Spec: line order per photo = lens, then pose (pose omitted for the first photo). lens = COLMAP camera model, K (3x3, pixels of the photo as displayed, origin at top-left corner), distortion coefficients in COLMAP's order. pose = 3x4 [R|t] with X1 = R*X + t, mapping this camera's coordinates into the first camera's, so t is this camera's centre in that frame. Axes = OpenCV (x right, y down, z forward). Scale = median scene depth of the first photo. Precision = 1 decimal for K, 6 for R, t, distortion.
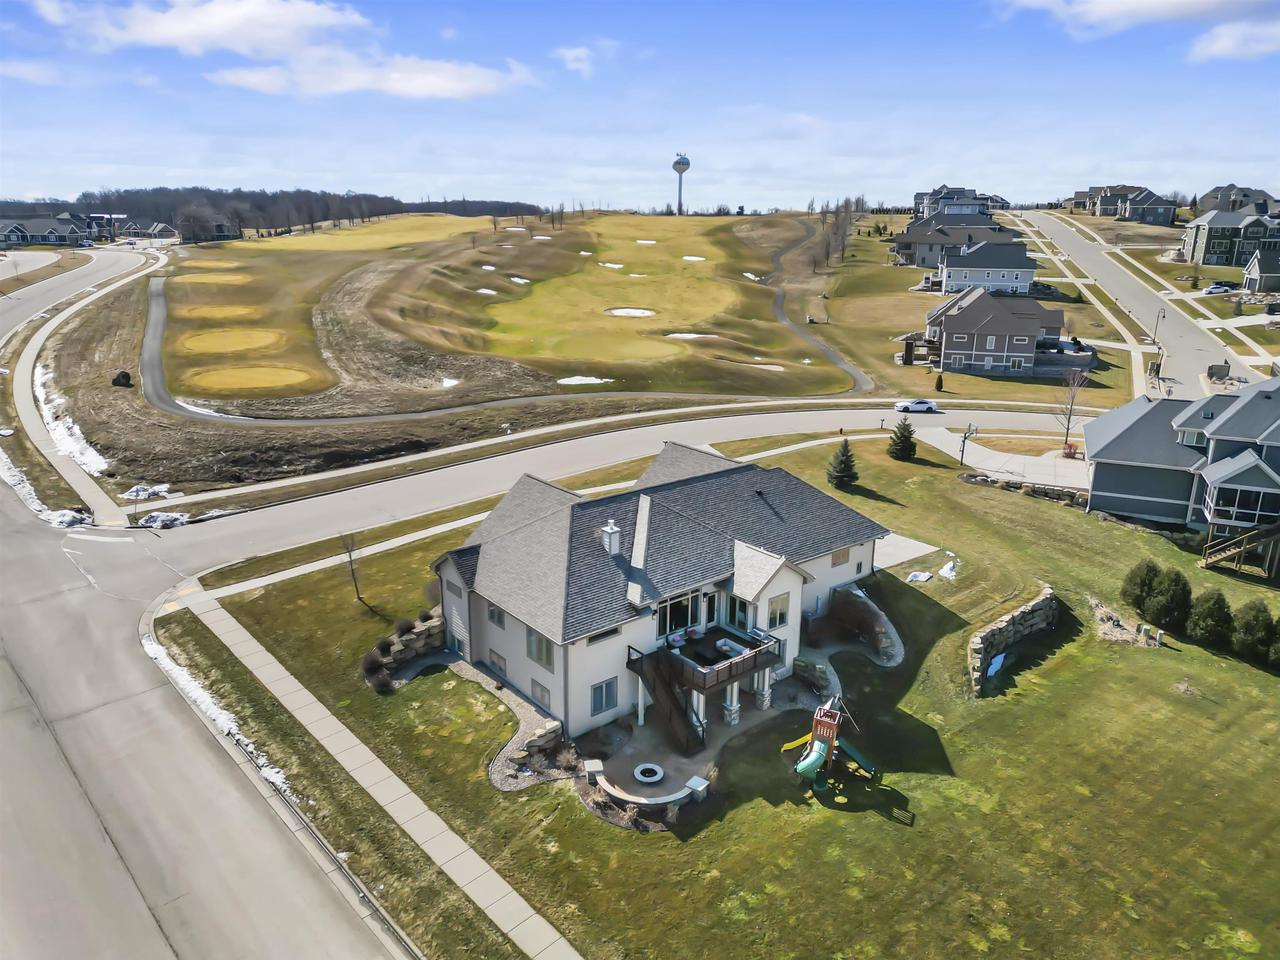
lens RADIAL K [[896.4, 0, 646.5], [0, 896.4, 477.5], [0, 0, 1]] dist [0.054267, -0.035602]
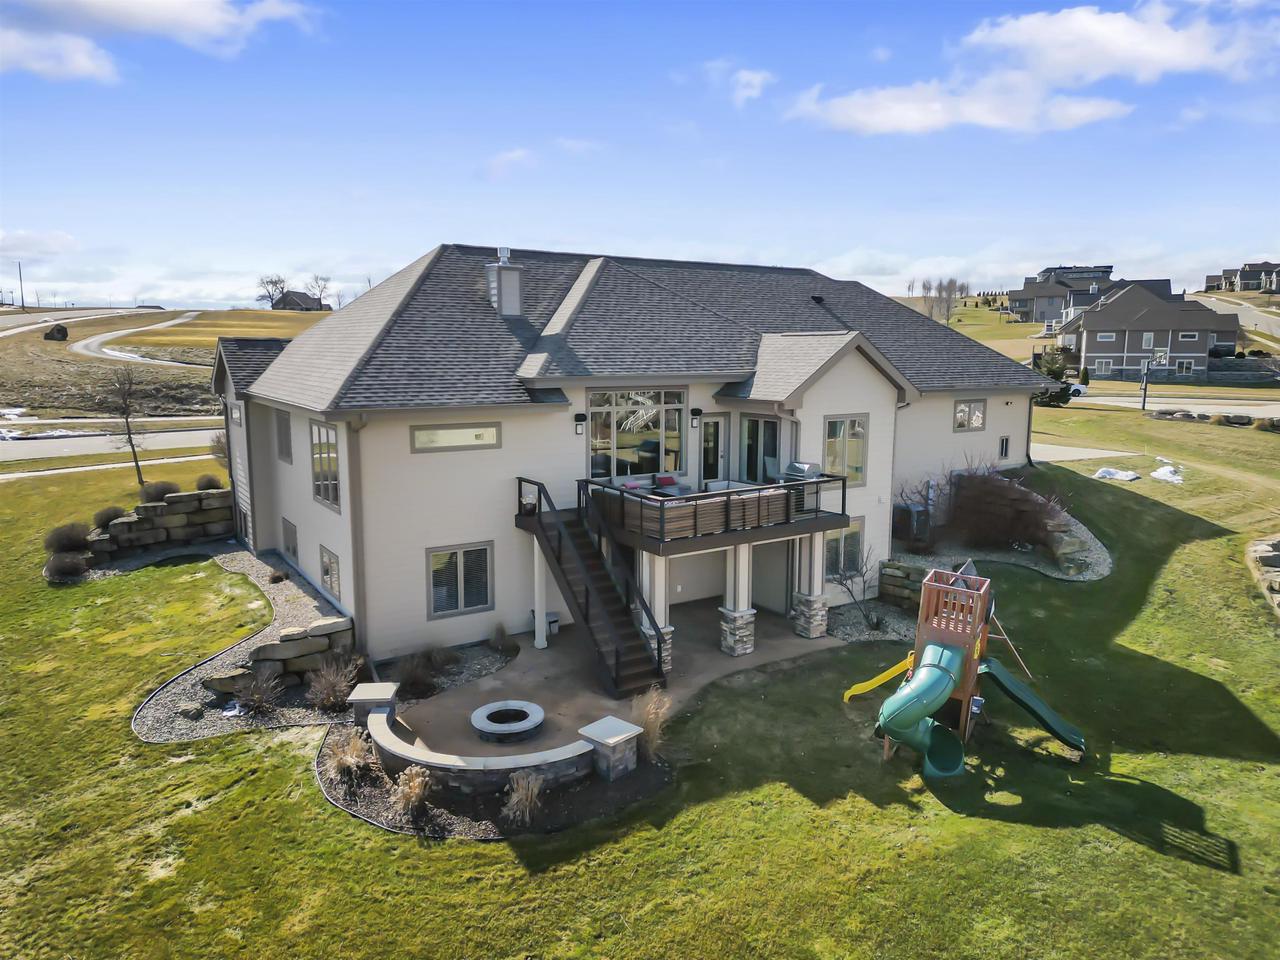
lens RADIAL K [[896.4, 0, 641.8], [0, 896.4, 485.7], [0, 0, 1]] dist [0.054267, -0.035602]
pose [[0.993389, 0.006262, -0.114627, 0.101379], [-0.020678, 0.991940, -0.125013, 0.255332], [0.112920, 0.126556, 0.985511, 0.552830]]
